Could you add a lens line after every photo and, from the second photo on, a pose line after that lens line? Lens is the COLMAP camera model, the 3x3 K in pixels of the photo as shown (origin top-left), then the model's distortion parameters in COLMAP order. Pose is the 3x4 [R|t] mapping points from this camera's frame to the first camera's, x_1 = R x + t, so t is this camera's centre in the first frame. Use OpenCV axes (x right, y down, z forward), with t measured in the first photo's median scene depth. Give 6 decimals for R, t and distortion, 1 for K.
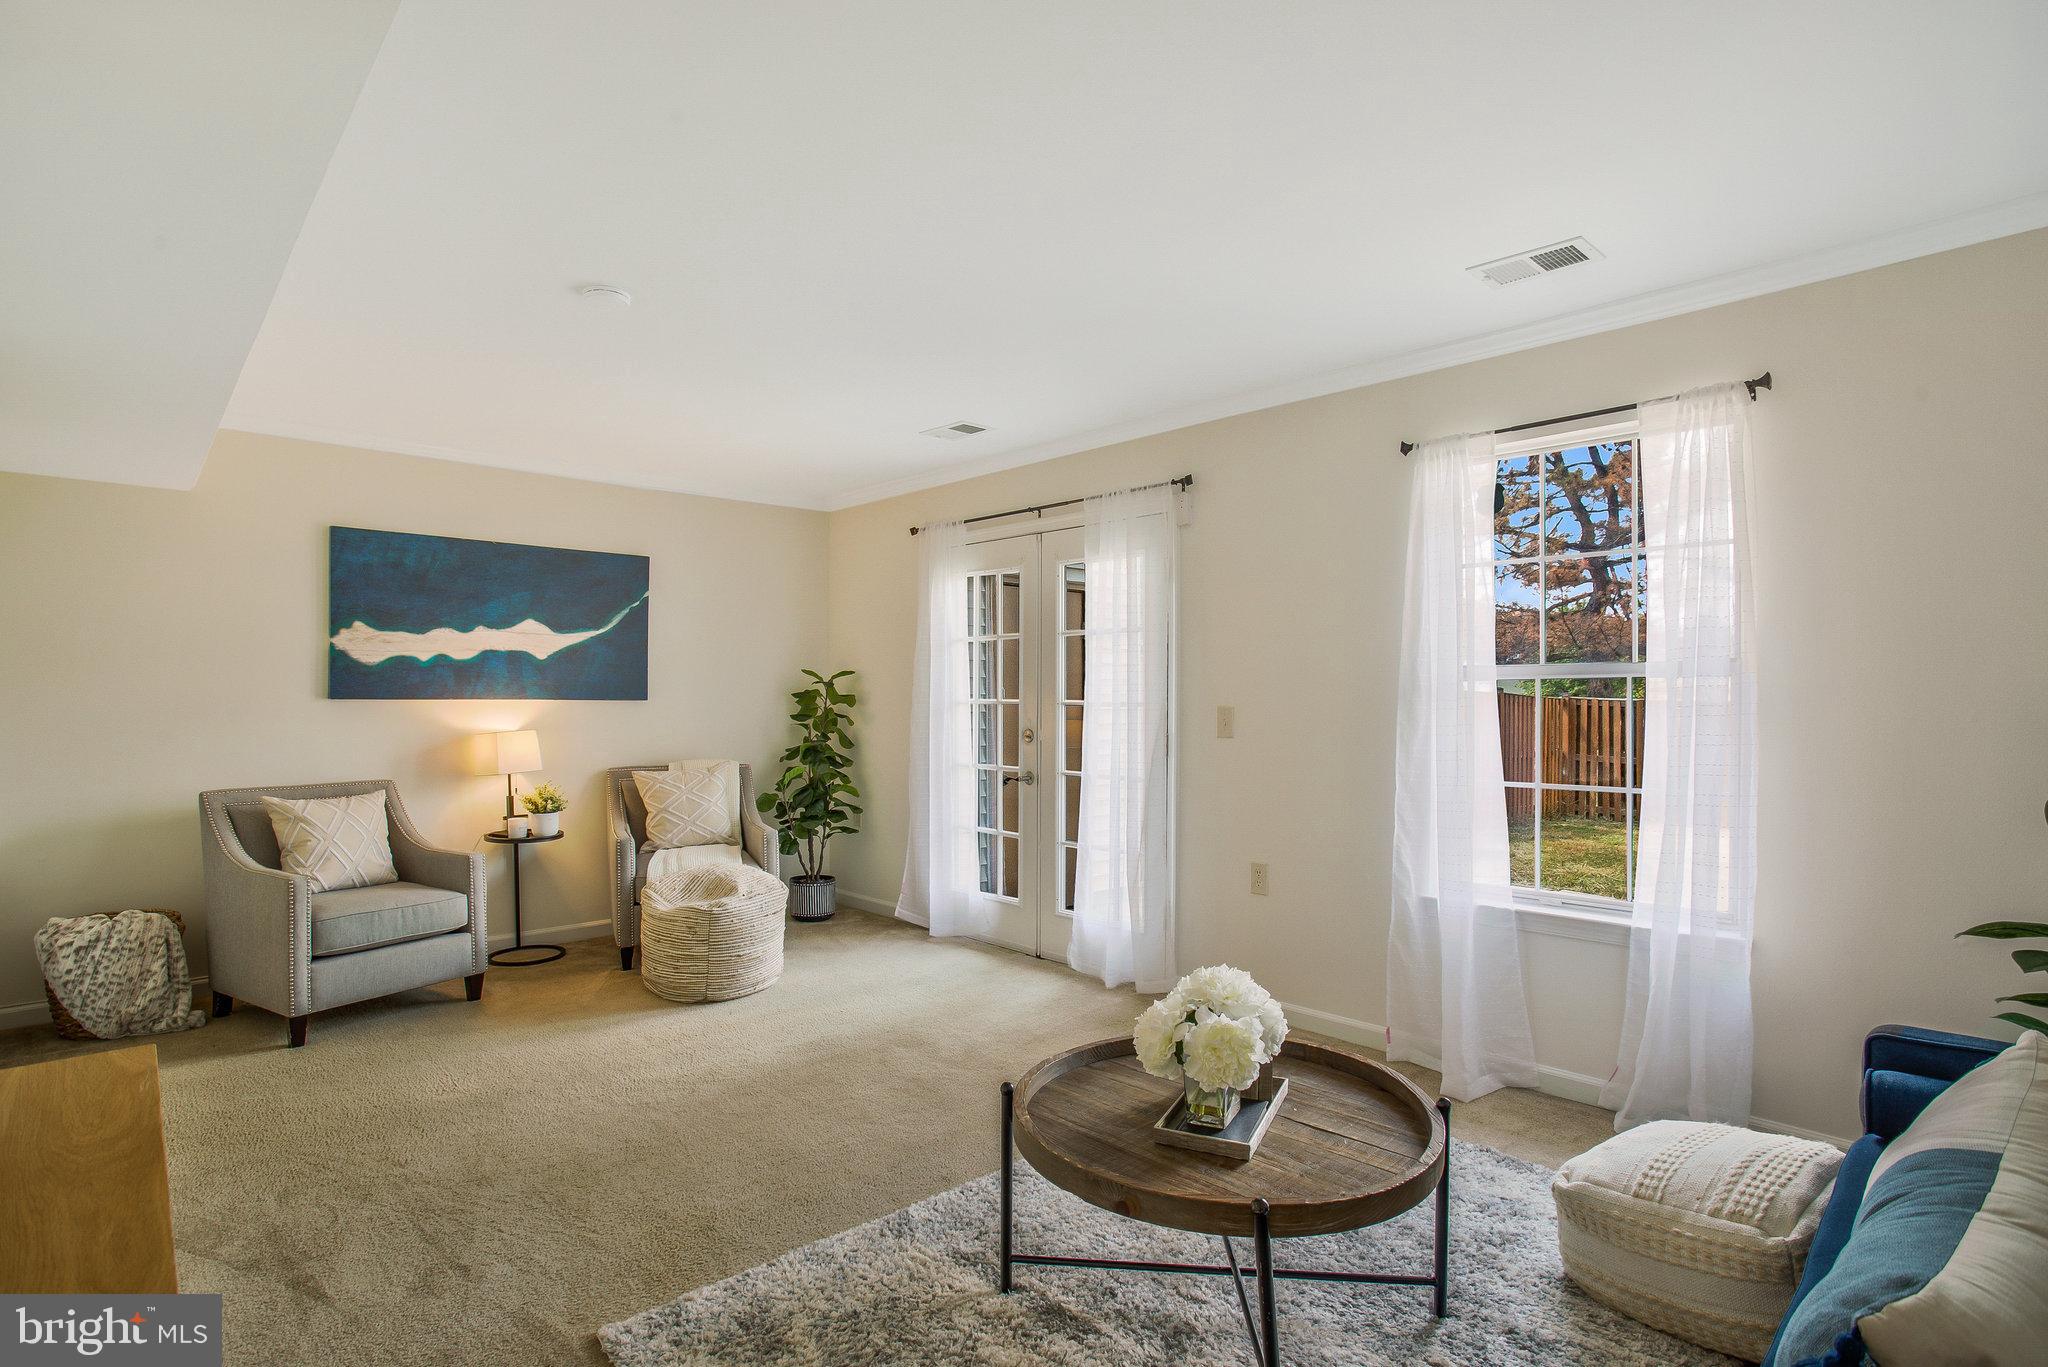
lens RADIAL K [[1021.8, 0, 1003.7], [0, 1021.8, 683.8], [0, 0, 1]] dist [-0.018905, 0.000628]
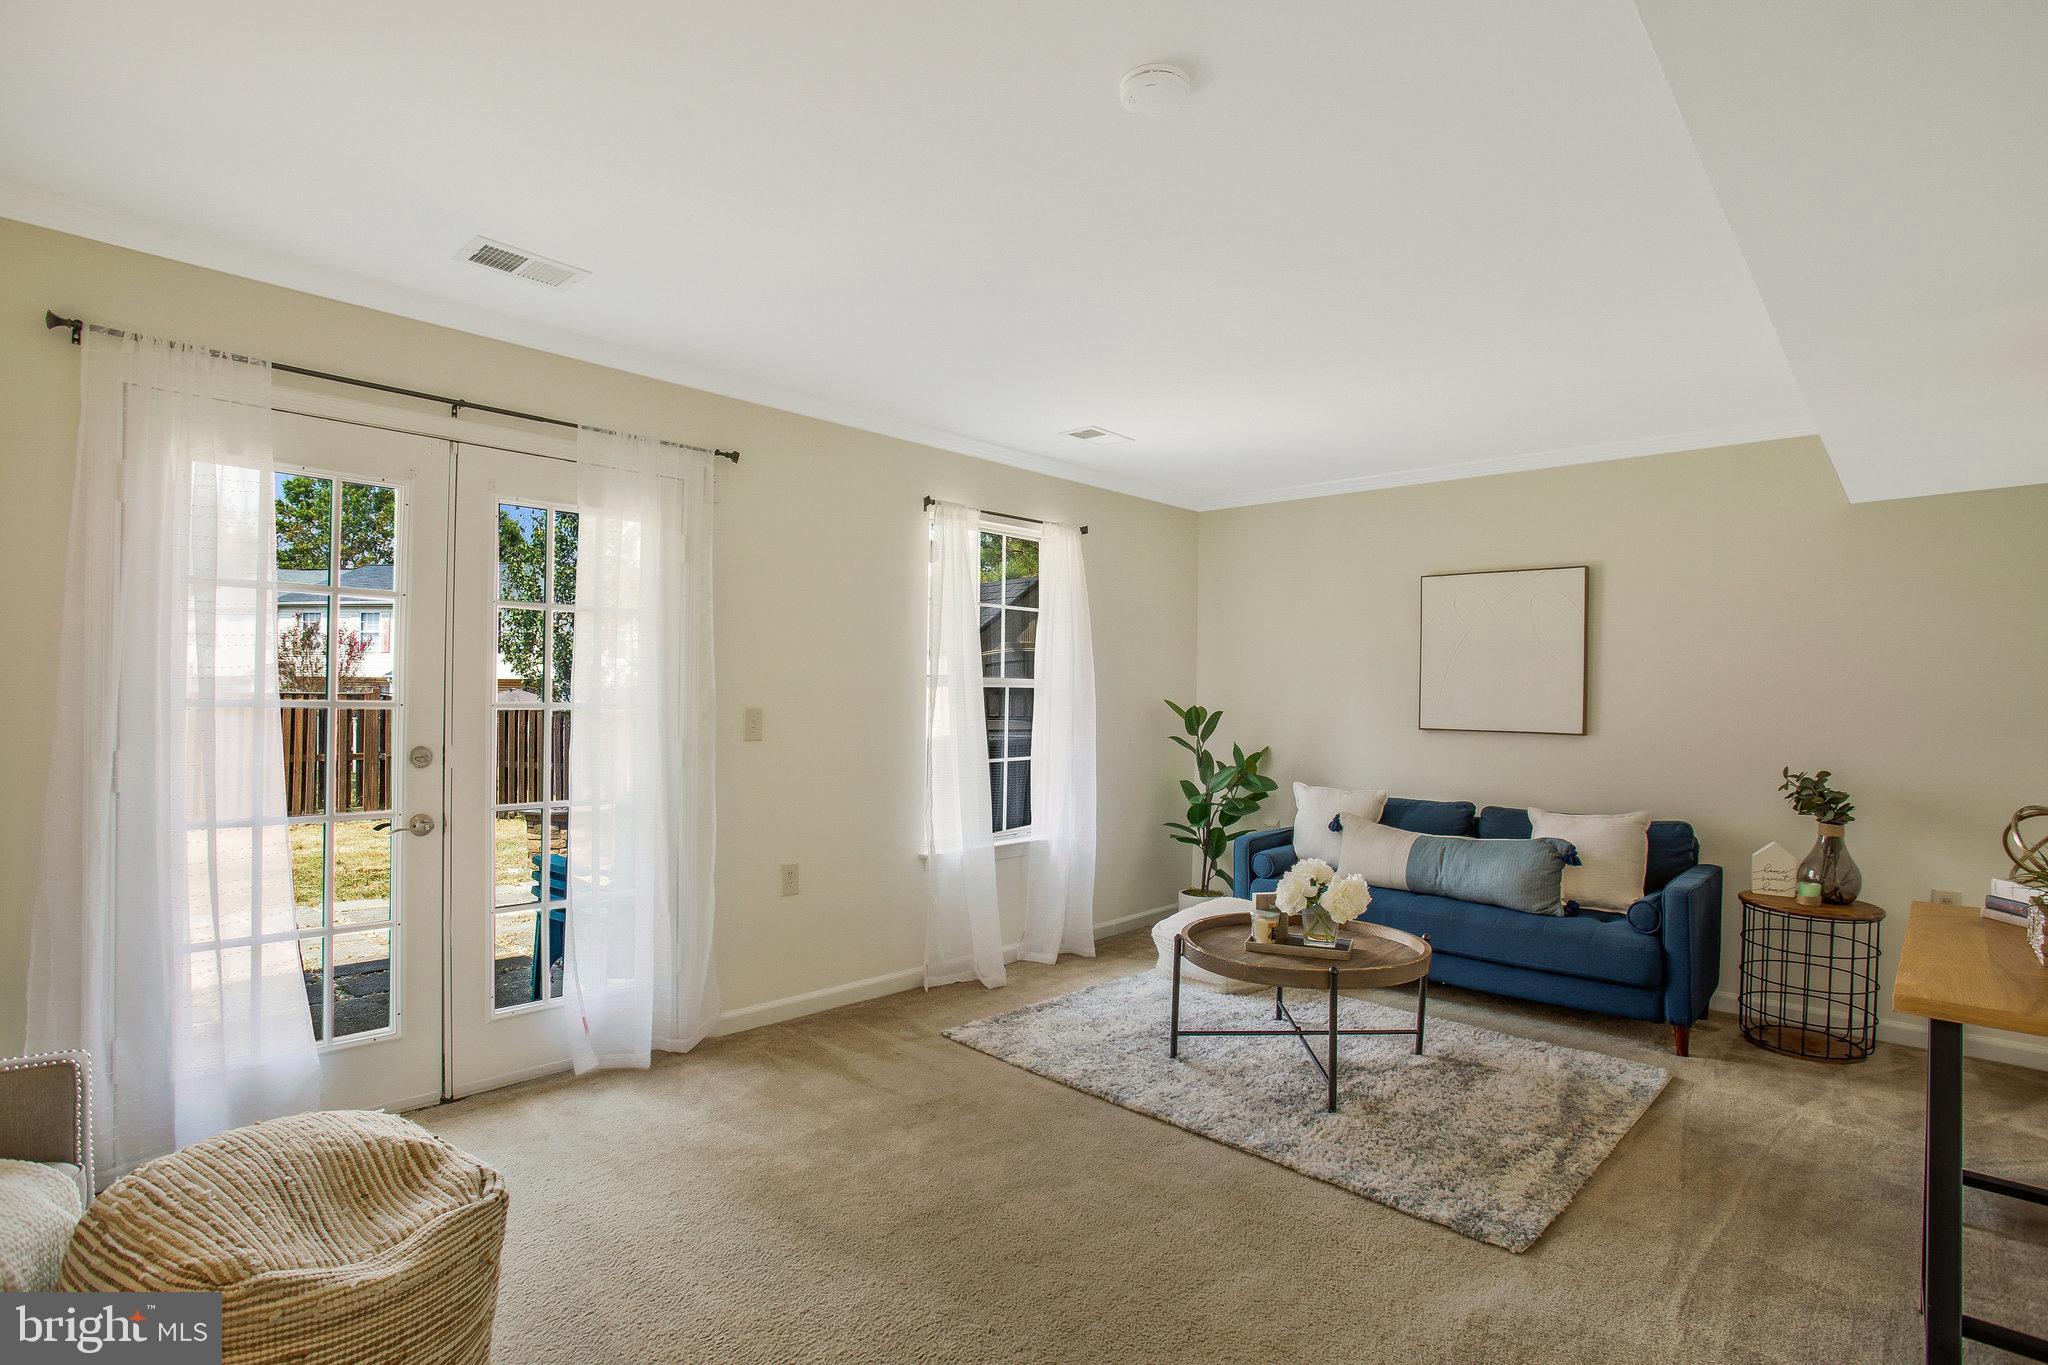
lens RADIAL K [[1021.8, 0, 1003.7], [0, 1021.8, 682.8], [0, 0, 1]] dist [-0.018905, 0.000628]
pose [[-0.039891, 0.014885, 0.999093, -0.817478], [-0.022138, 0.999630, -0.015777, 0.009766], [-0.998959, -0.022747, -0.039547, 0.897605]]
